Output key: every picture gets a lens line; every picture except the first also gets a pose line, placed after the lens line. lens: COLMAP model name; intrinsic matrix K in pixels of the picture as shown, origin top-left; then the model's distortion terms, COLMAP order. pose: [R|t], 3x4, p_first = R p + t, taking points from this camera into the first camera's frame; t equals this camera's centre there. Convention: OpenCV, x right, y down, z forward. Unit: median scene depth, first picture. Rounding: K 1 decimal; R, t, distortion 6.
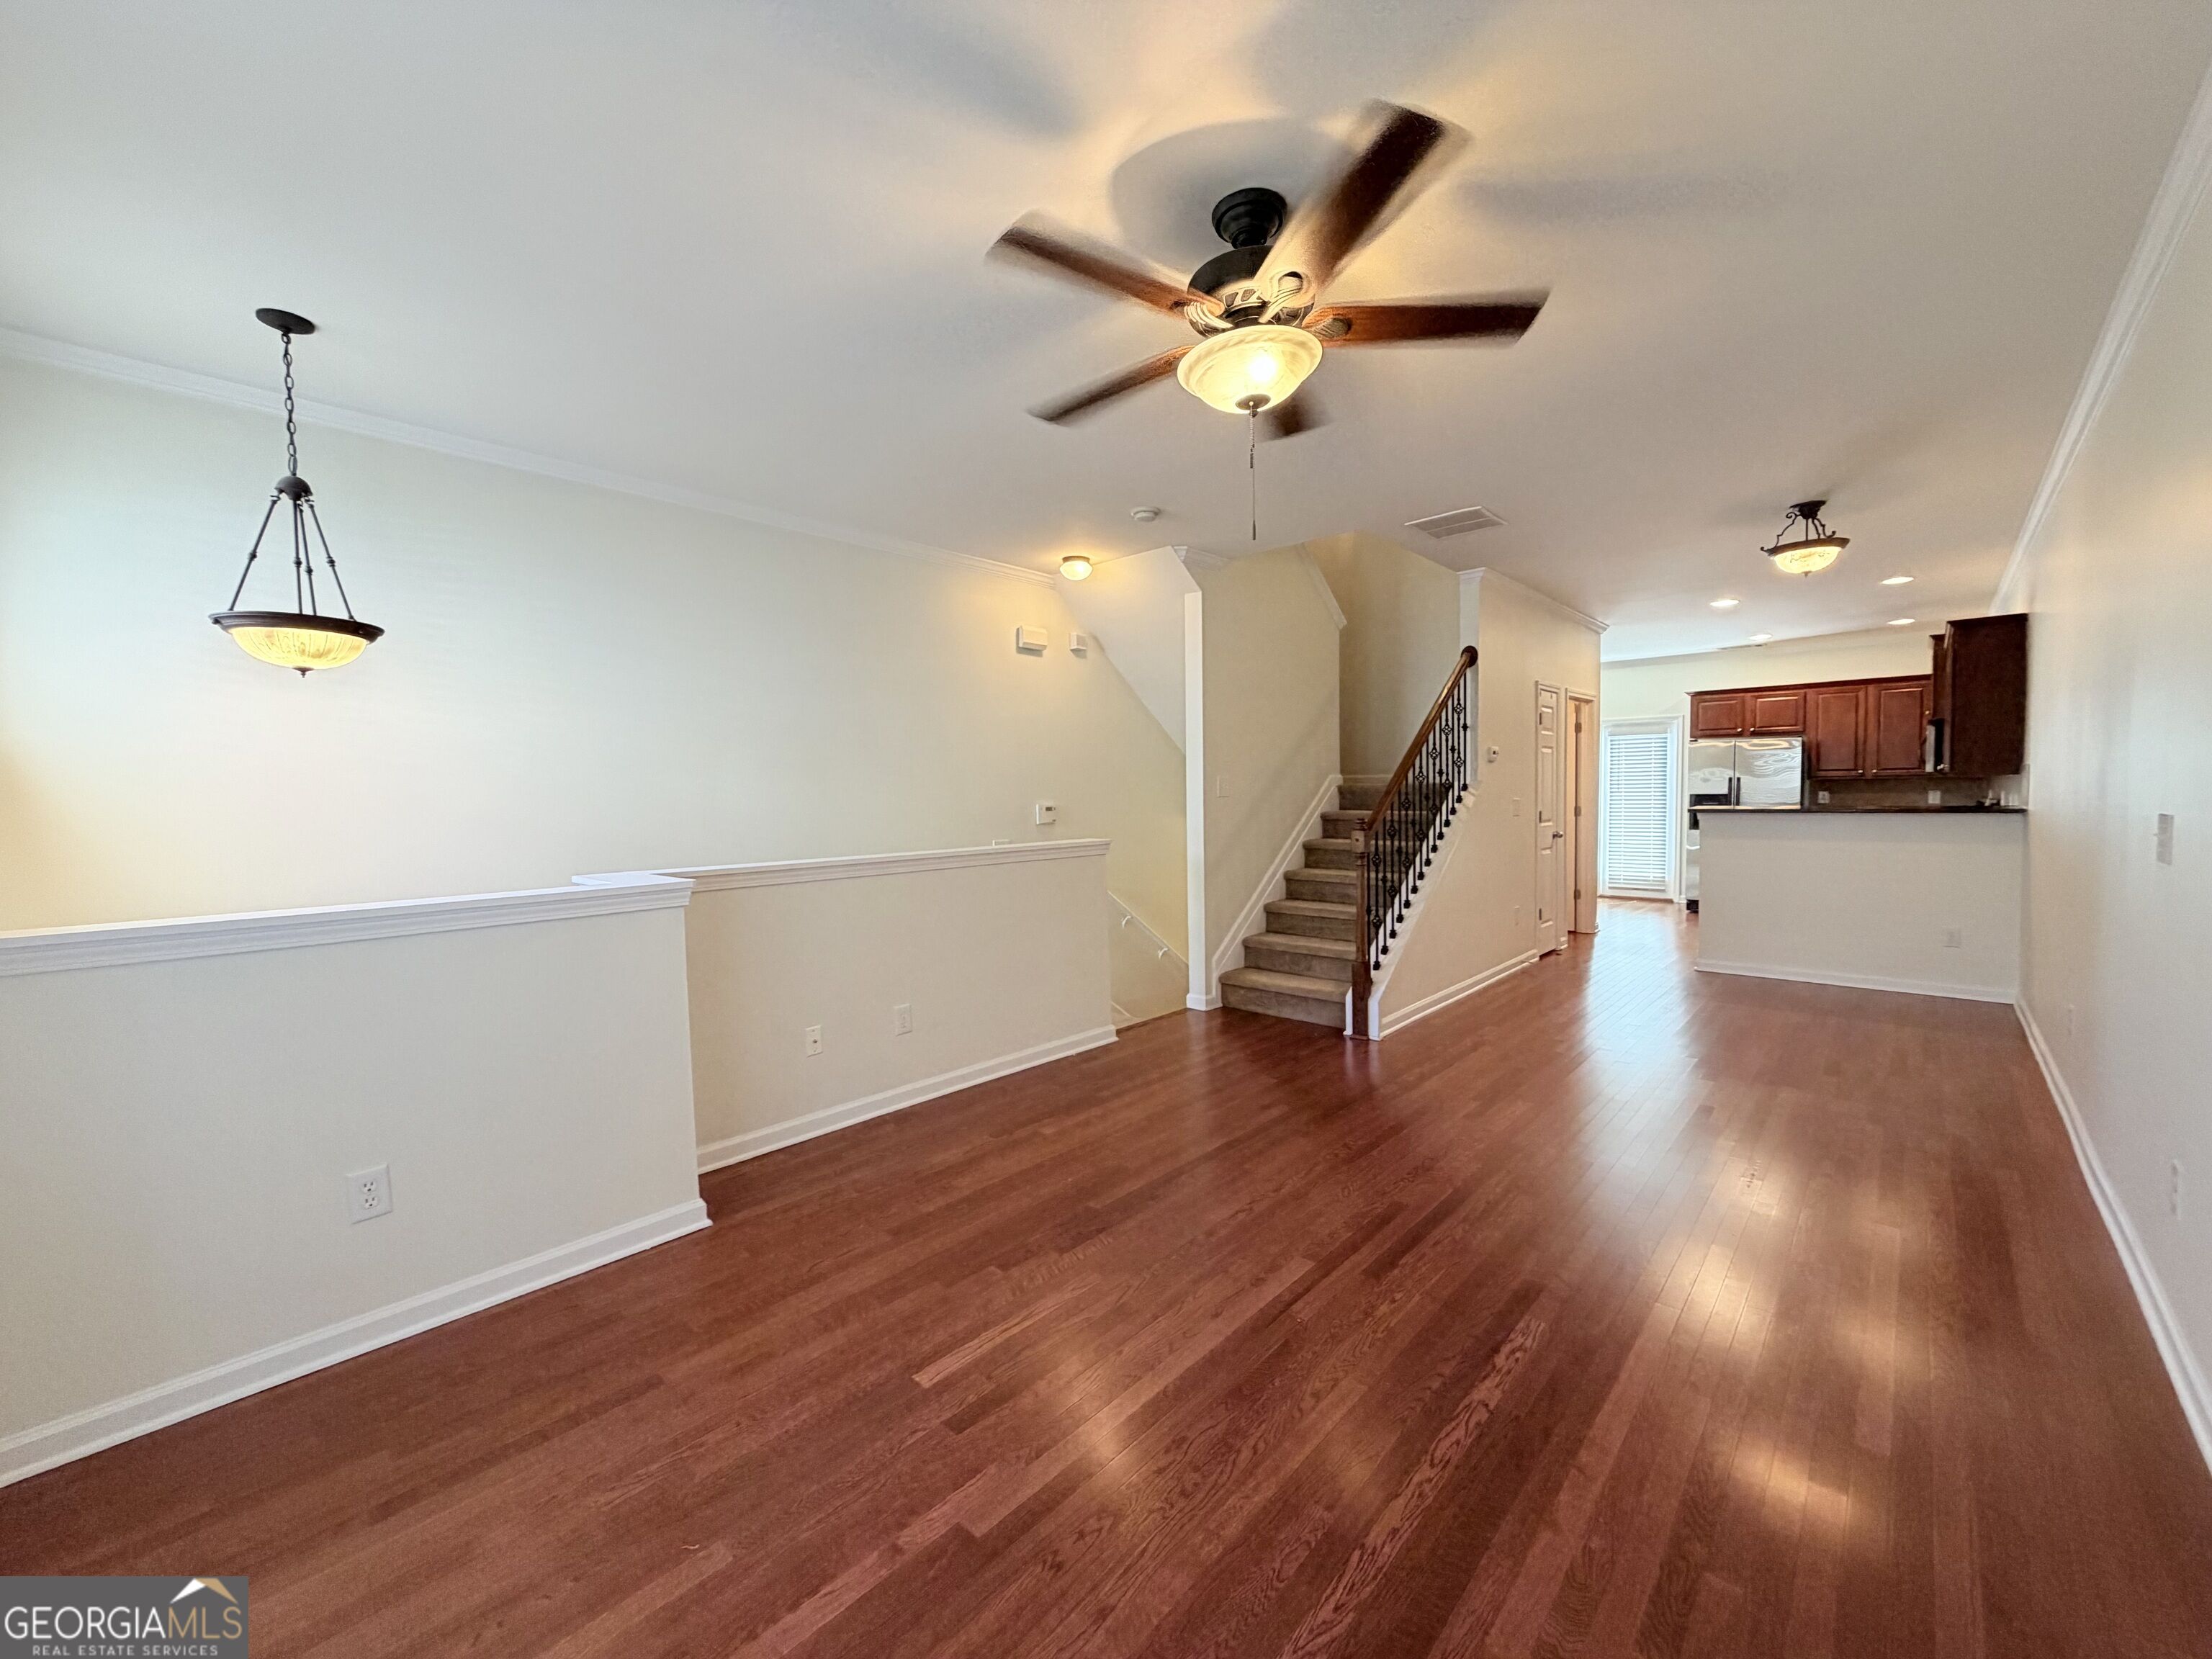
lens RADIAL K [[880.1, 0, 1106.0], [0, 880.1, 829.5], [0, 0, 1]] dist [-0.000760, 0.000729]
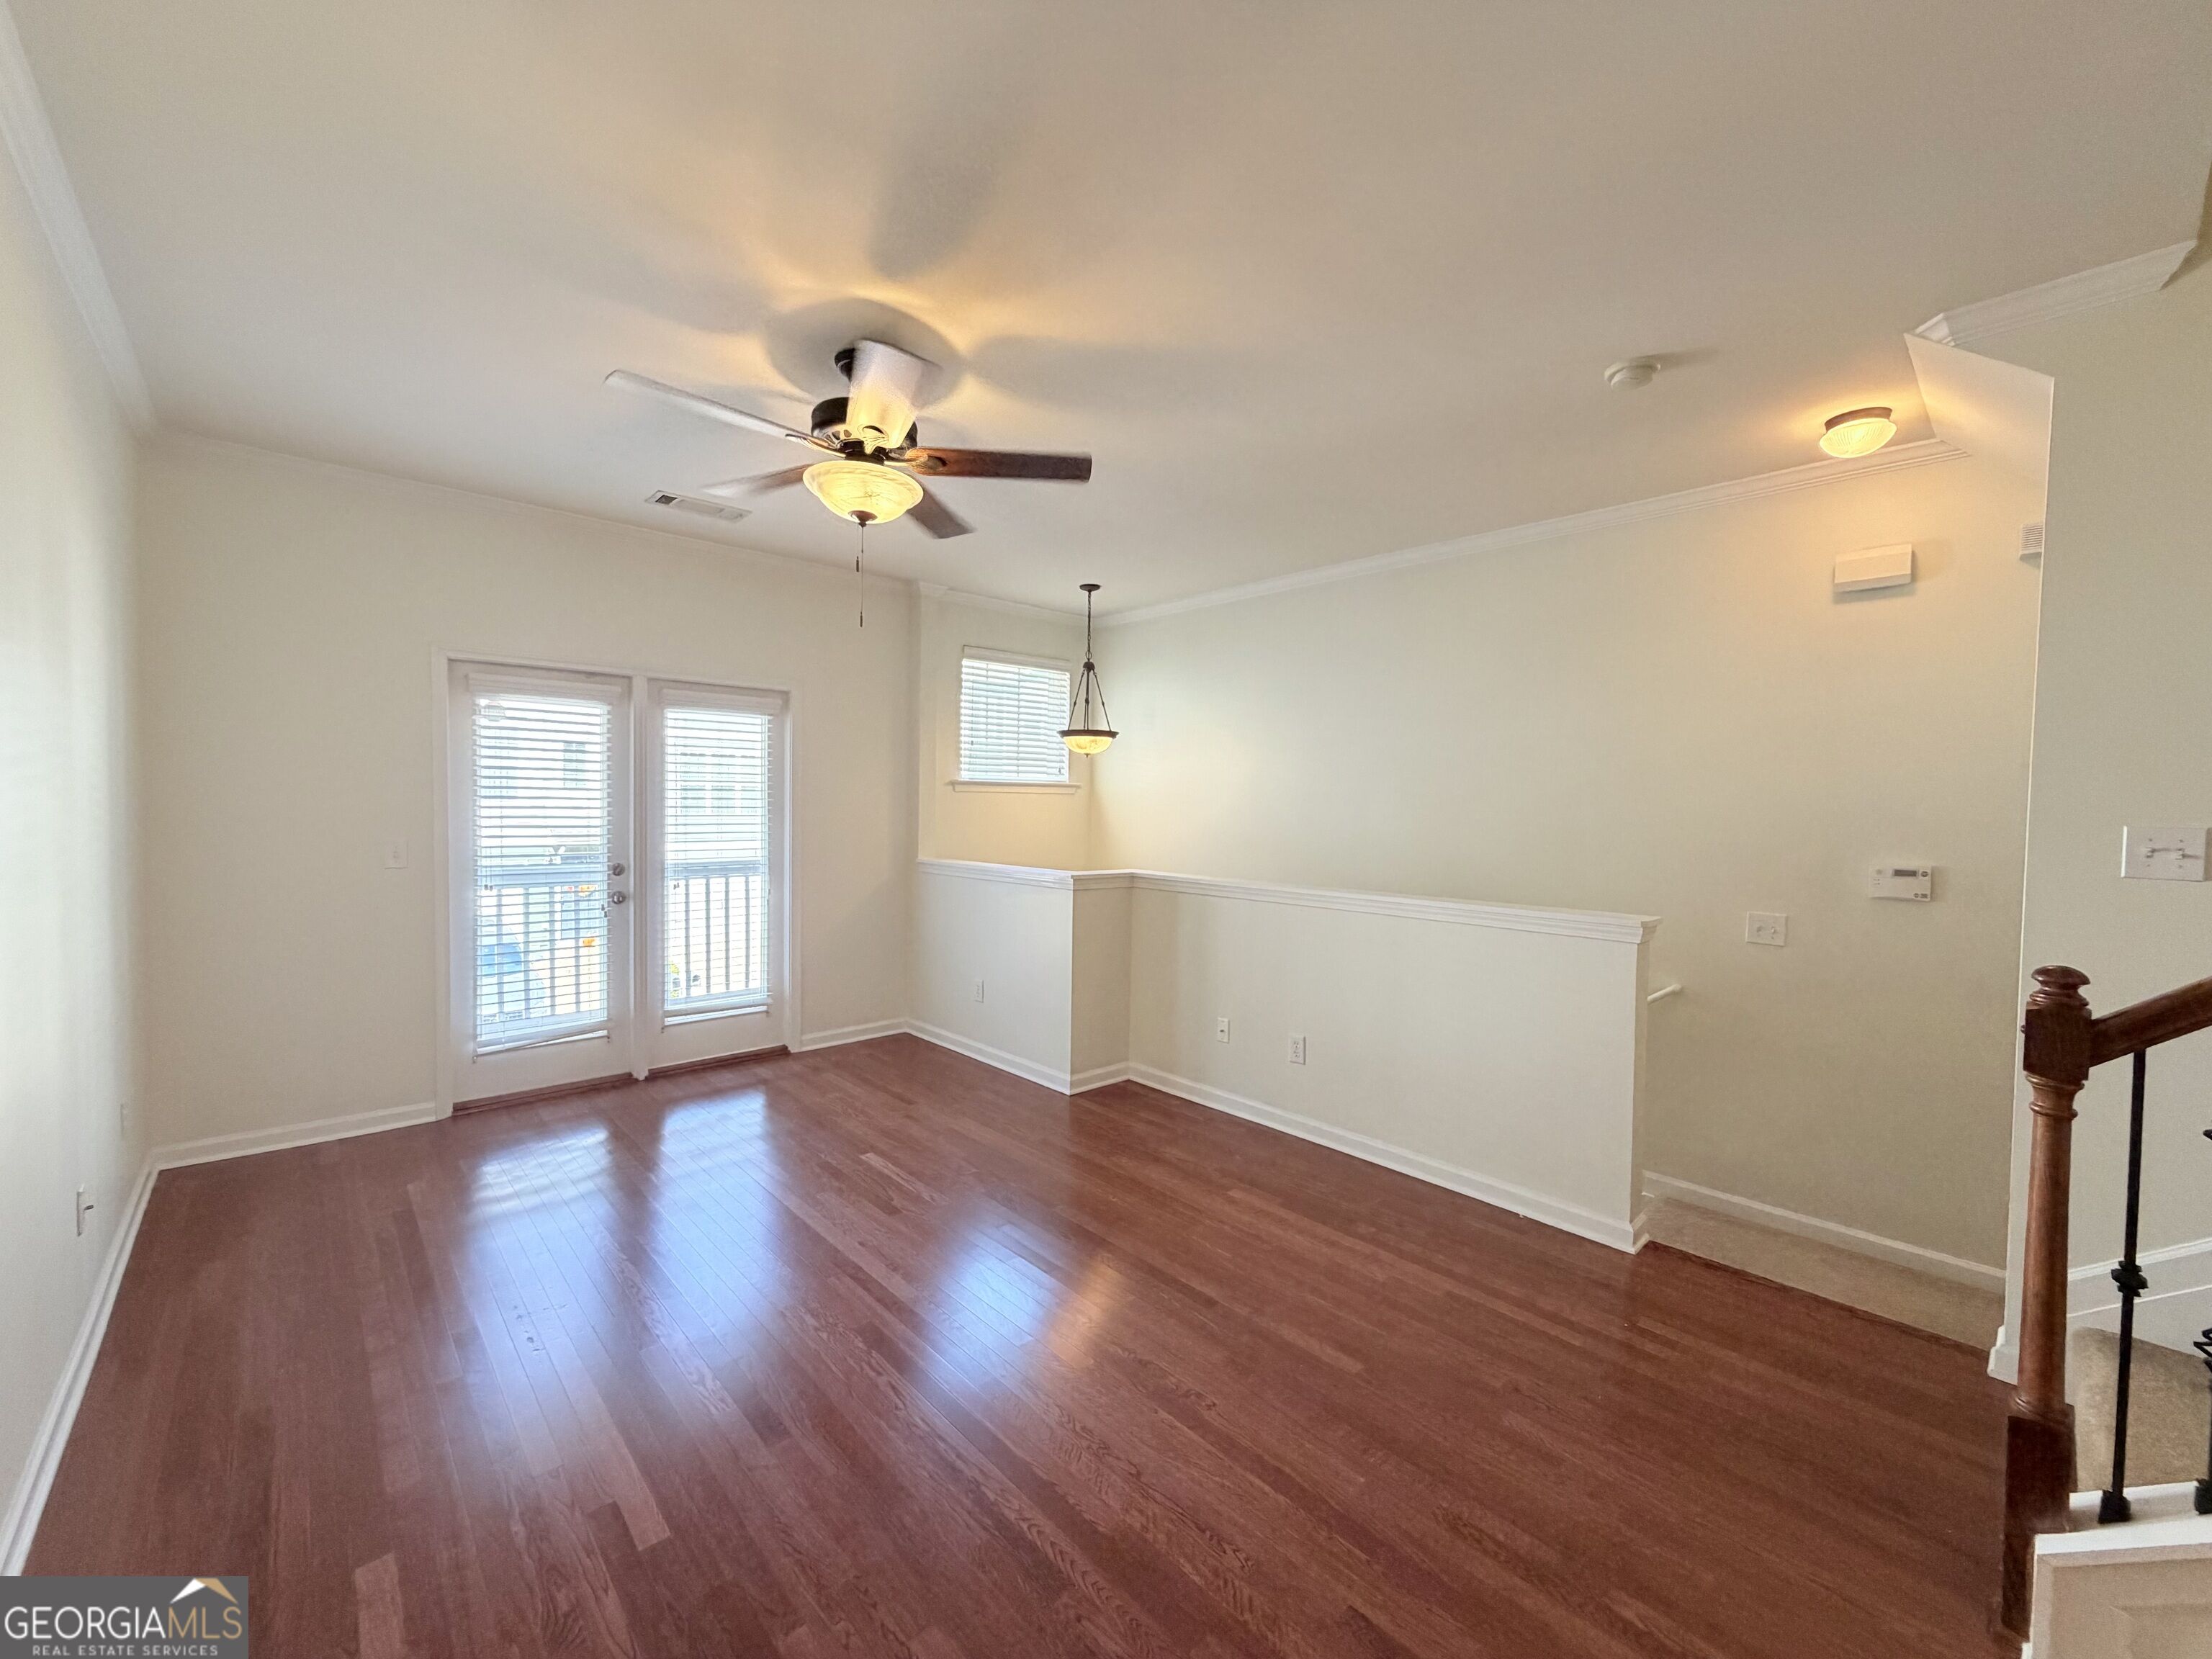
lens RADIAL K [[880.1, 0, 1106.0], [0, 880.1, 829.5], [0, 0, 1]] dist [-0.000760, 0.000729]
pose [[-0.077661, 0.042100, -0.996091, 1.156551], [-0.057805, 0.997237, 0.046656, -0.104885], [0.995303, 0.061202, -0.075013, 1.226768]]
